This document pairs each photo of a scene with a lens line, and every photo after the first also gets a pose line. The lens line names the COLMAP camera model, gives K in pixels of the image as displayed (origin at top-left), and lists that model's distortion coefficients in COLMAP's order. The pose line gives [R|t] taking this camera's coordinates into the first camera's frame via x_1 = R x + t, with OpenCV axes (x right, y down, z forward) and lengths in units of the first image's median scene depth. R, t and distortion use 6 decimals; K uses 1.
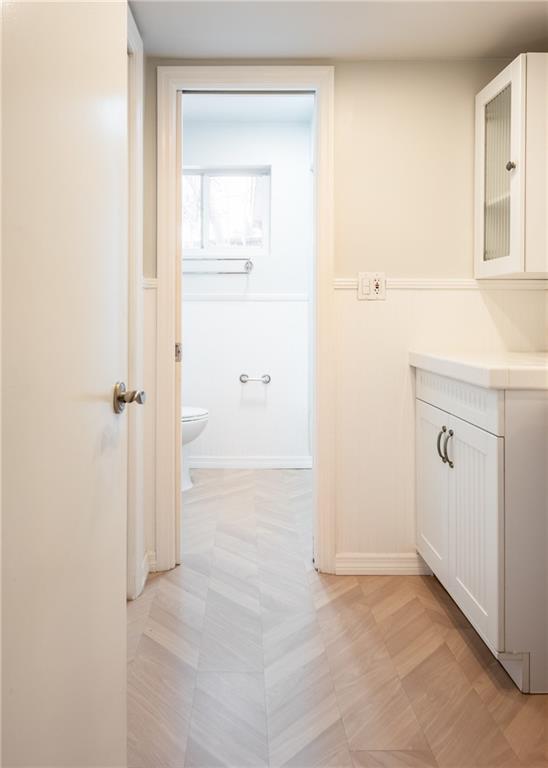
lens RADIAL K [[810.1, 0, 274.6], [0, 810.1, 383.2], [0, 0, 1]] dist [0.005966, 0.000000]
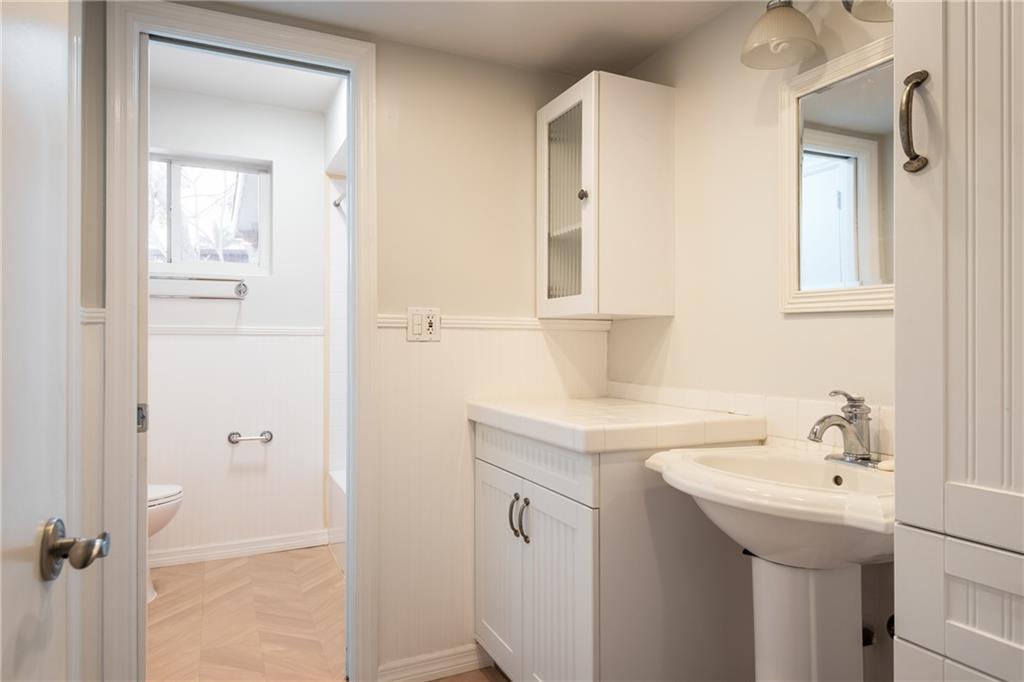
lens RADIAL K [[637.6, 0, 516.3], [0, 637.6, 342.9], [0, 0, 1]] dist [0.013549, -0.019665]
pose [[0.880180, -0.005493, 0.474608, -0.100204], [0.021416, 0.999374, -0.028150, -0.081144], [-0.474156, 0.034941, 0.879747, 0.396905]]
